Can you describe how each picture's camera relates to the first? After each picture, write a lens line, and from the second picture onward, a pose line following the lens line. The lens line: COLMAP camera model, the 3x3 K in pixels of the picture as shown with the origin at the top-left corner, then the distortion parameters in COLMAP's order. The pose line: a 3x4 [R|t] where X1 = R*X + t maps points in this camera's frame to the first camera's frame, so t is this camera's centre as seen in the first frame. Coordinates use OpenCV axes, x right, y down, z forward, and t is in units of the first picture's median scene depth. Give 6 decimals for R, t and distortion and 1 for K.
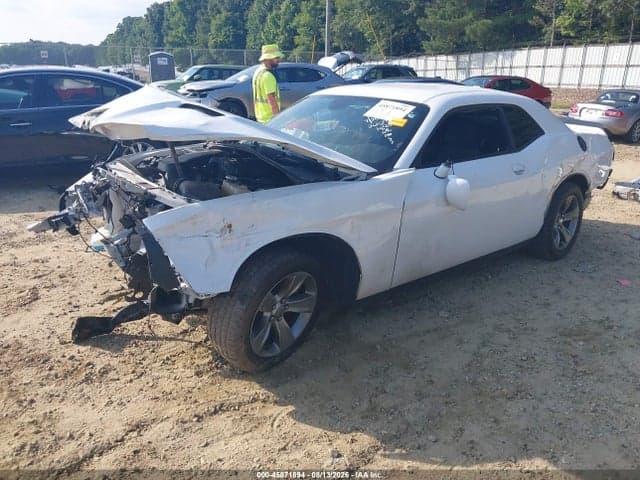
lens RADIAL K [[512.5, 0, 320.0], [0, 512.5, 240.0], [0, 0, 1]] dist [0.013032, -0.004835]
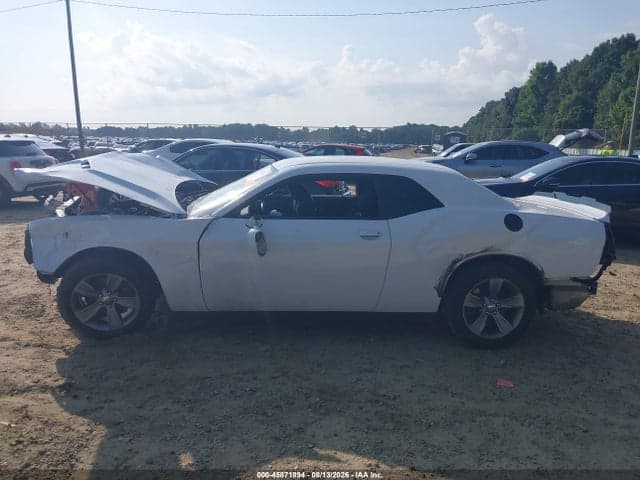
lens RADIAL K [[511.8, 0, 322.7], [0, 511.8, 241.3], [0, 0, 1]] dist [-0.008542, 0.002857]
pose [[0.795633, 0.116091, -0.594551, 1.140419], [-0.198364, 0.977283, -0.074631, -0.034725], [0.572381, 0.177316, 0.800587, 0.140025]]
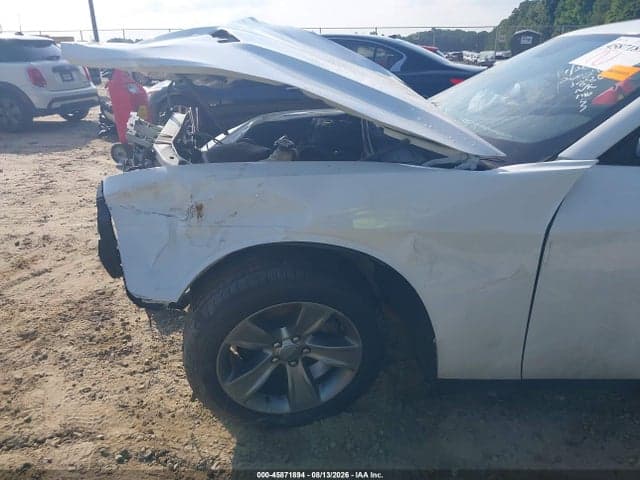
lens RADIAL K [[511.8, 0, 322.7], [0, 511.8, 241.3], [0, 0, 1]] dist [-0.008542, 0.002857]
pose [[0.775978, 0.206092, -0.596141, 0.281049], [-0.188728, 0.977679, 0.092333, -0.060468], [0.601863, 0.040860, 0.797553, 0.454751]]
